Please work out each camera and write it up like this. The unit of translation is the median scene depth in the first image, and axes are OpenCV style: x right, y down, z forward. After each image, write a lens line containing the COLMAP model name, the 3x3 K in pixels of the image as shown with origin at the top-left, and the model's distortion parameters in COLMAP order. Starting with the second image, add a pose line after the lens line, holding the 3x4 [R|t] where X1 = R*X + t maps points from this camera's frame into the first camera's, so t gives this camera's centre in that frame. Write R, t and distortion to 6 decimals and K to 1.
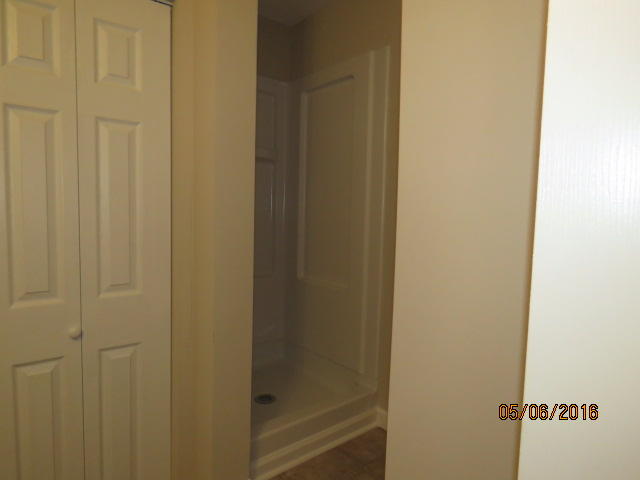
lens RADIAL K [[410.8, 0, 320.2], [0, 410.8, 241.0], [0, 0, 1]] dist [-0.000378, 0.002601]
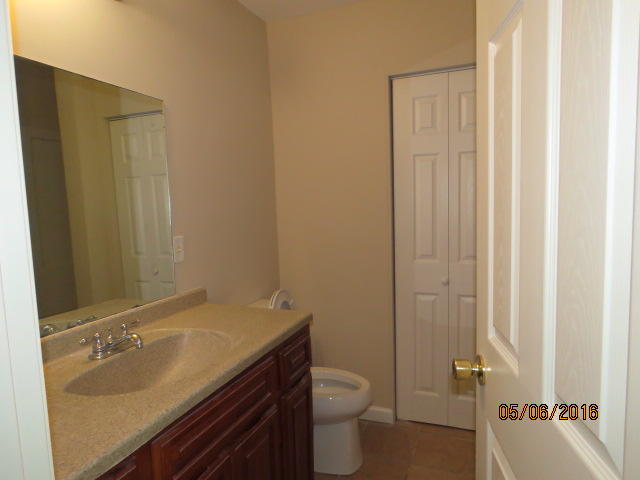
lens RADIAL K [[410.8, 0, 320.3], [0, 410.8, 242.2], [0, 0, 1]] dist [-0.000378, 0.002601]
pose [[0.660020, 0.025119, -0.750828, 0.340948], [-0.013352, 0.999675, 0.021708, 0.031898], [0.751129, -0.004303, 0.660141, -0.520011]]
